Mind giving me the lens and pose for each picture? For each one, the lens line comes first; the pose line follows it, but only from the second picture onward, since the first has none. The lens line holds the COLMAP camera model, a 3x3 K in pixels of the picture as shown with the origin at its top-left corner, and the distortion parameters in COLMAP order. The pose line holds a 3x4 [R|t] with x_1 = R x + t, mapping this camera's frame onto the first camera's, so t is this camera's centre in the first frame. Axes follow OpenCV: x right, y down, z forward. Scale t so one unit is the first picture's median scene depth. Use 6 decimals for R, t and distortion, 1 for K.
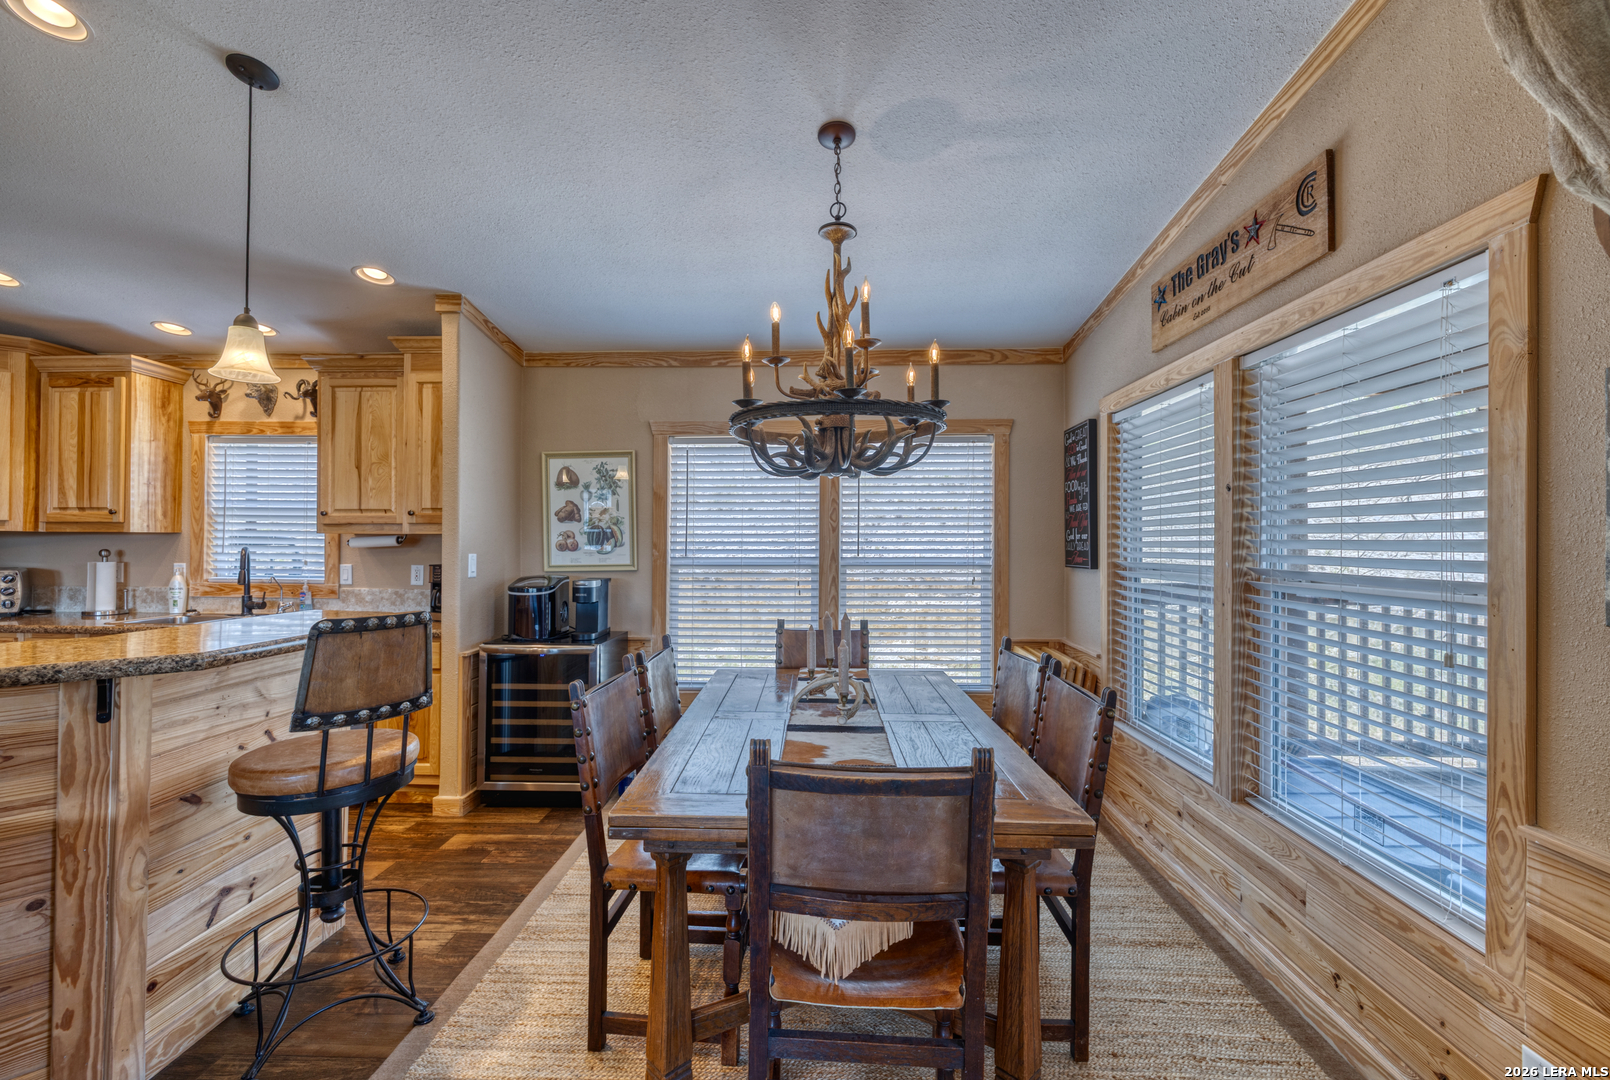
lens RADIAL K [[697.4, 0, 804.6], [0, 697.4, 535.0], [0, 0, 1]] dist [0.000440, 0.000256]
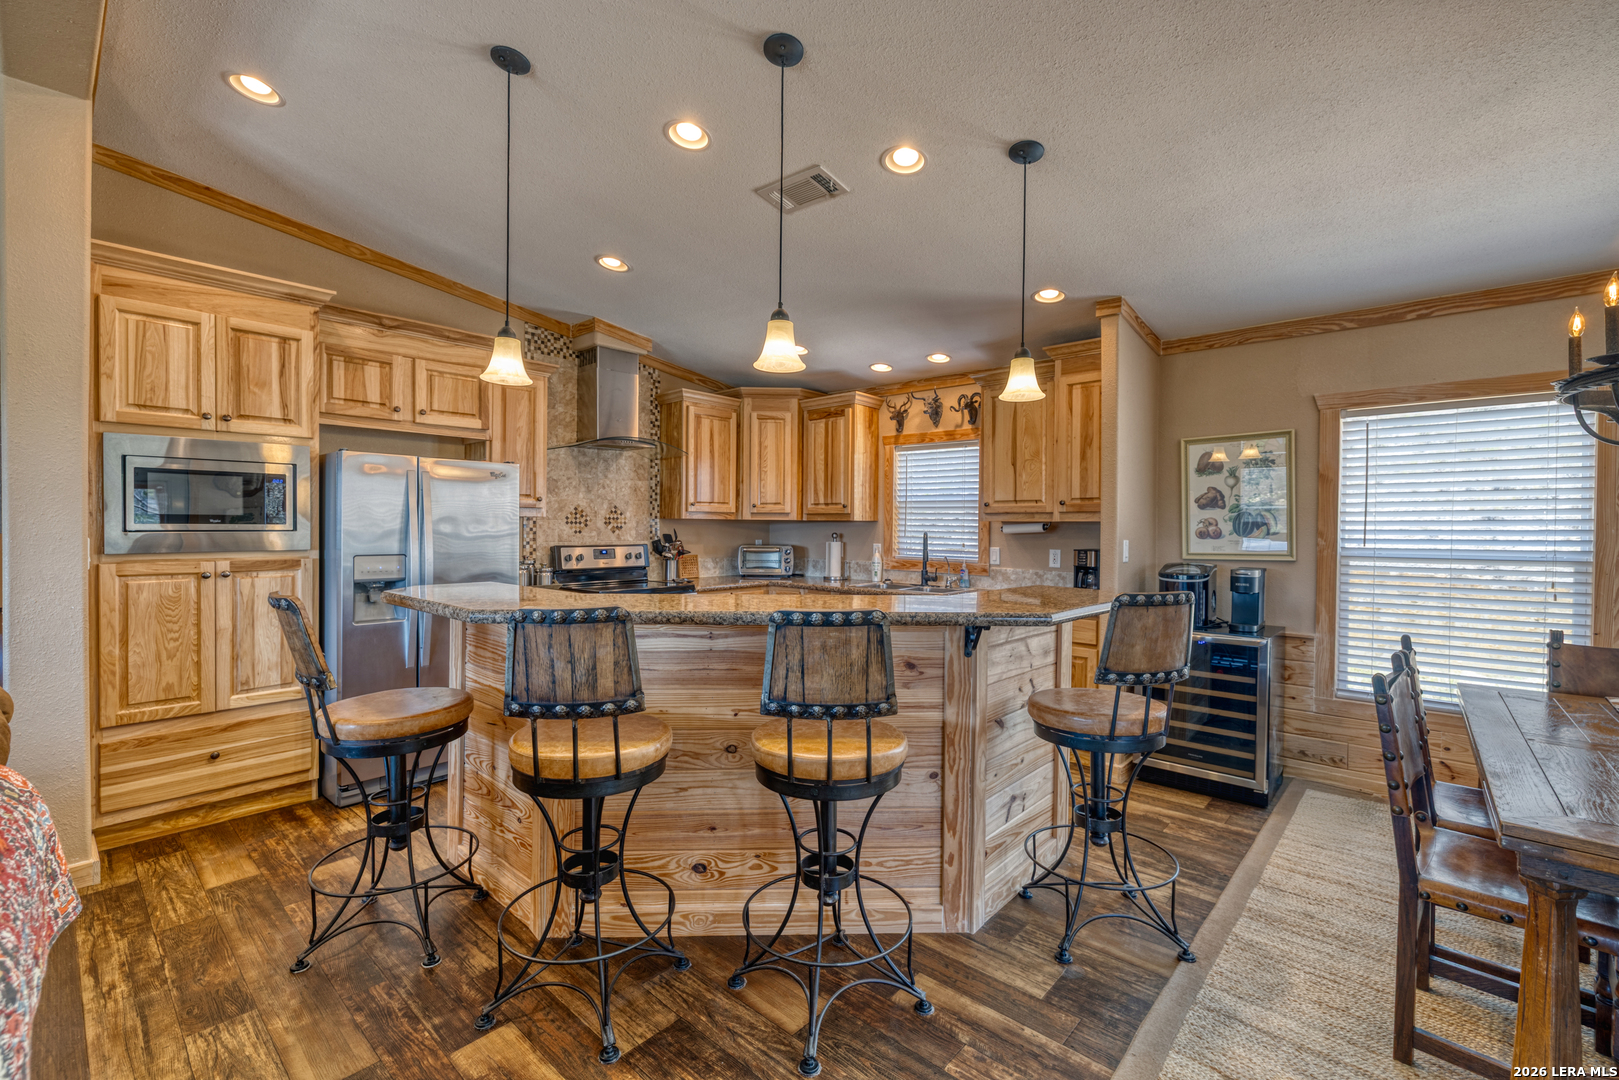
lens RADIAL K [[701.3, 0, 809.1], [0, 701.3, 534.9], [0, 0, 1]] dist [0.000440, 0.000256]
pose [[0.765113, 0.010343, -0.643814, -0.143389], [0.001653, 0.999836, 0.018027, -0.000858], [0.643894, -0.014857, 0.764970, -0.115222]]
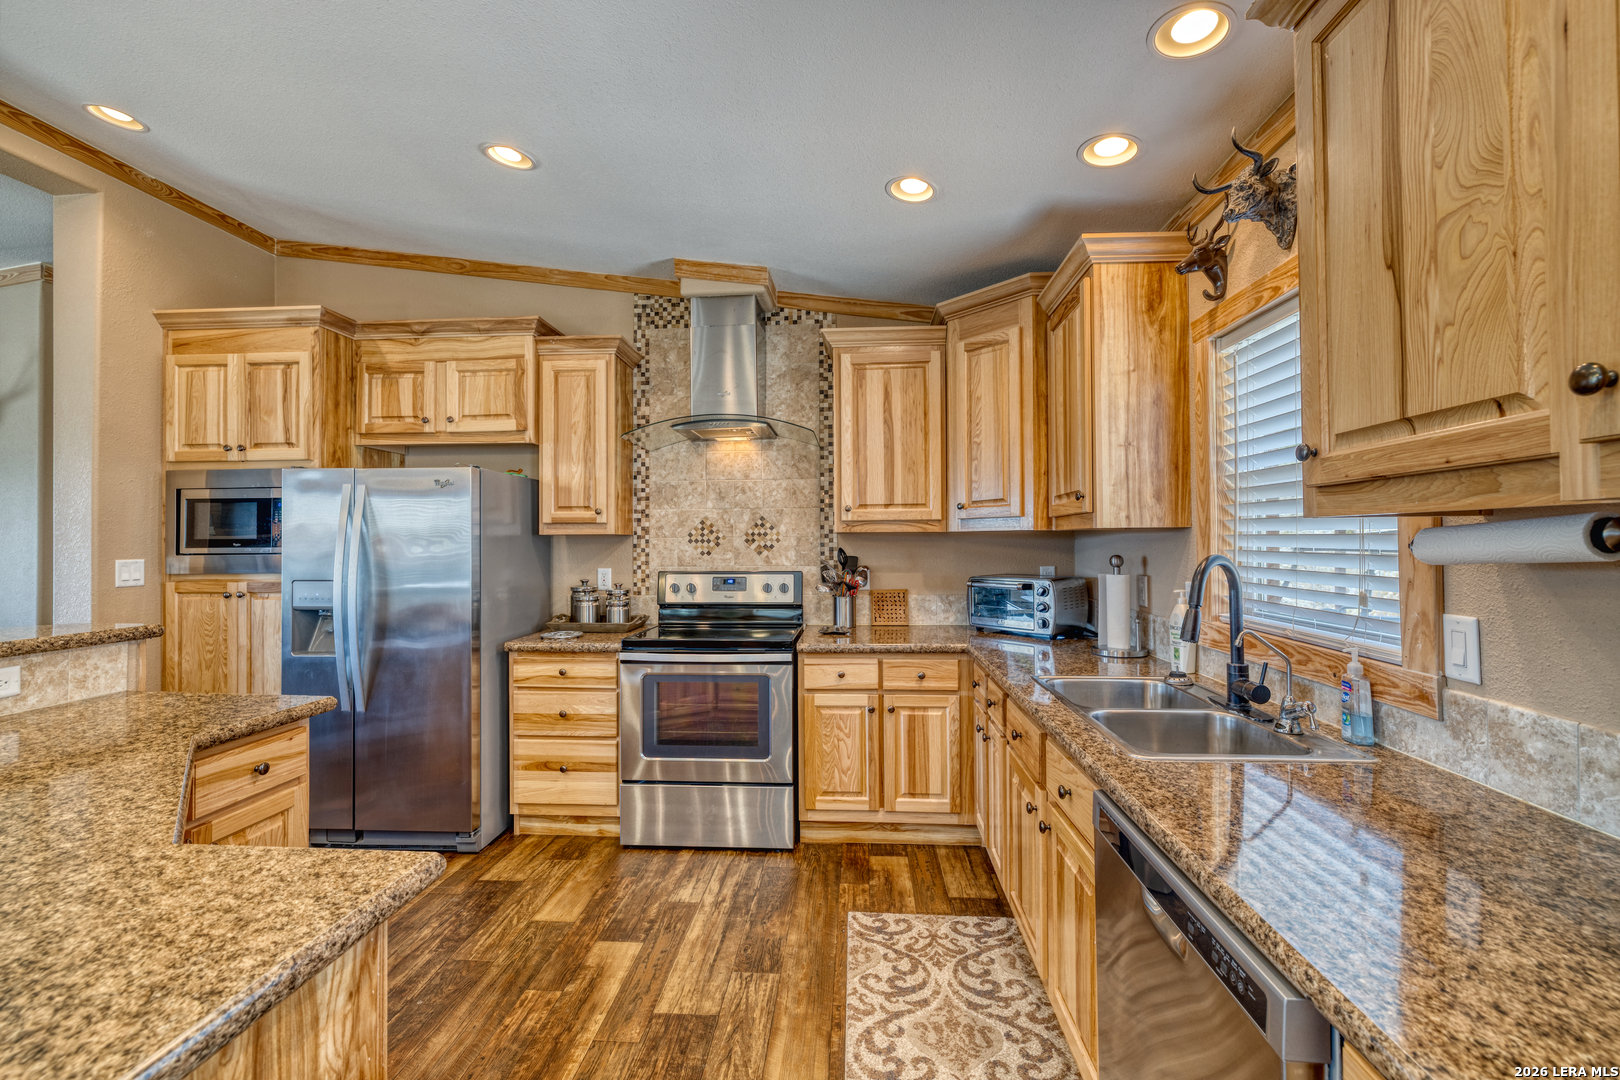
lens RADIAL K [[675.9, 0, 810.0], [0, 675.9, 540.0], [0, 0, 1]] dist [-0.000206, 0.000104]
pose [[-0.036452, -0.007109, -0.999310, -0.368953], [0.014477, 0.999866, -0.007641, 0.007108], [0.999231, -0.014746, -0.036344, 0.769028]]
